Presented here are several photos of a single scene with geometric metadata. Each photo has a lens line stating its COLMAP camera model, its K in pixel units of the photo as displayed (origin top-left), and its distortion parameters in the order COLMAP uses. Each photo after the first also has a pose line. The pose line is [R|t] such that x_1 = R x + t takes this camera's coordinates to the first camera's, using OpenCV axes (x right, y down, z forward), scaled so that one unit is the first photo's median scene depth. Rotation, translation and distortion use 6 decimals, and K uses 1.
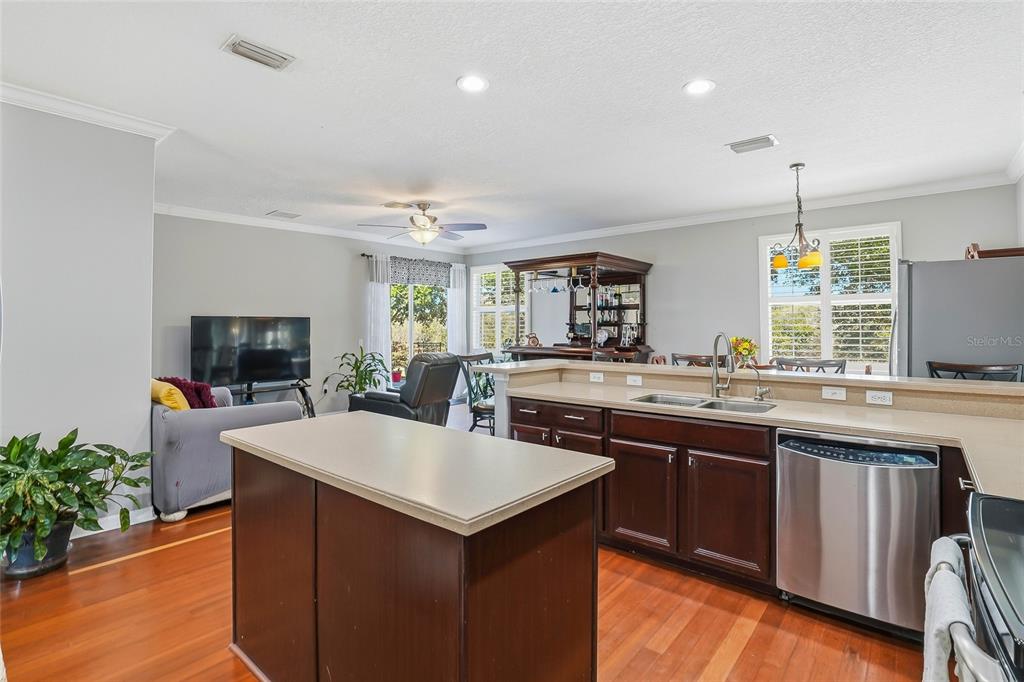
lens RADIAL K [[482.6, 0, 514.7], [0, 482.6, 337.9], [0, 0, 1]] dist [-0.031070, 0.001277]
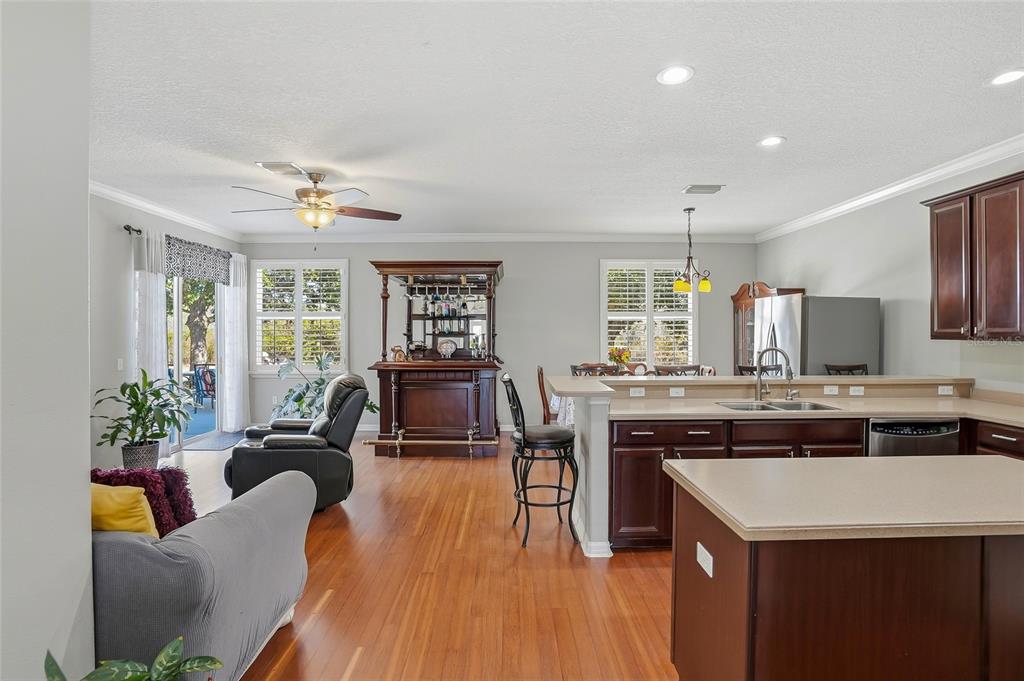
lens RADIAL K [[497.2, 0, 496.3], [0, 497.2, 334.5], [0, 0, 1]] dist [-0.034160, 0.000458]
pose [[0.774194, -0.000371, 0.632948, -0.420080], [0.013684, 0.999776, -0.016152, -0.014801], [-0.632800, 0.021166, 0.774026, 0.225064]]
